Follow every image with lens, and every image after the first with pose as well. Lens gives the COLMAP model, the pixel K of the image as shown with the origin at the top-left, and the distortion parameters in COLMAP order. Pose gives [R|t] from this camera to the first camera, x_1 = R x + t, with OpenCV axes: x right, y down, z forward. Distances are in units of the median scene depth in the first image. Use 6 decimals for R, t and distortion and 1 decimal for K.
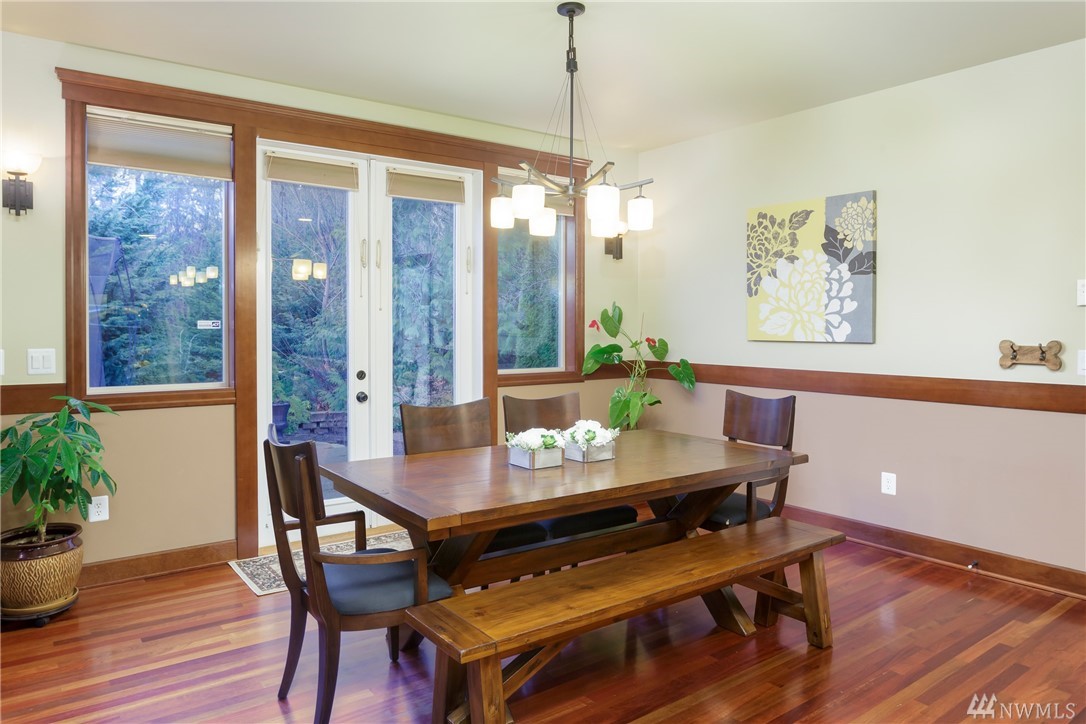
lens RADIAL K [[711.0, 0, 553.0], [0, 711.0, 334.9], [0, 0, 1]] dist [0.007676, -0.000816]
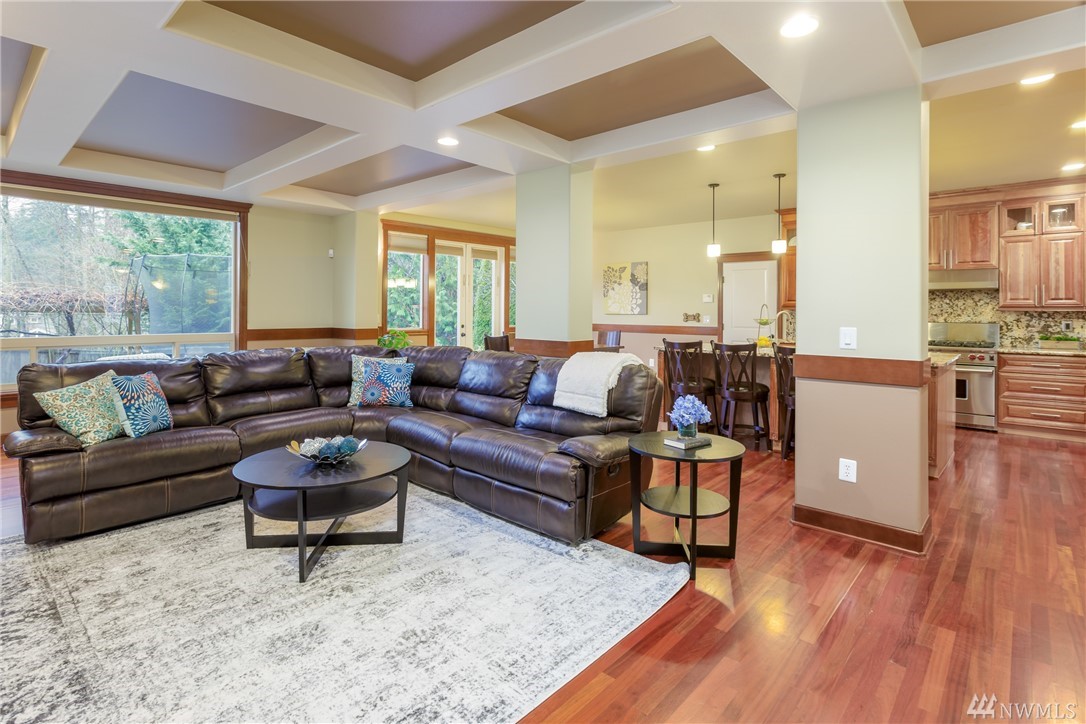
lens RADIAL K [[537.2, 0, 535.7], [0, 537.2, 311.5], [0, 0, 1]] dist [-0.005791, -0.000004]
pose [[0.985411, 0.005569, 0.170102, -0.348661], [-0.003244, 0.999898, -0.013944, 0.030165], [-0.170162, 0.013188, 0.985328, -1.022897]]
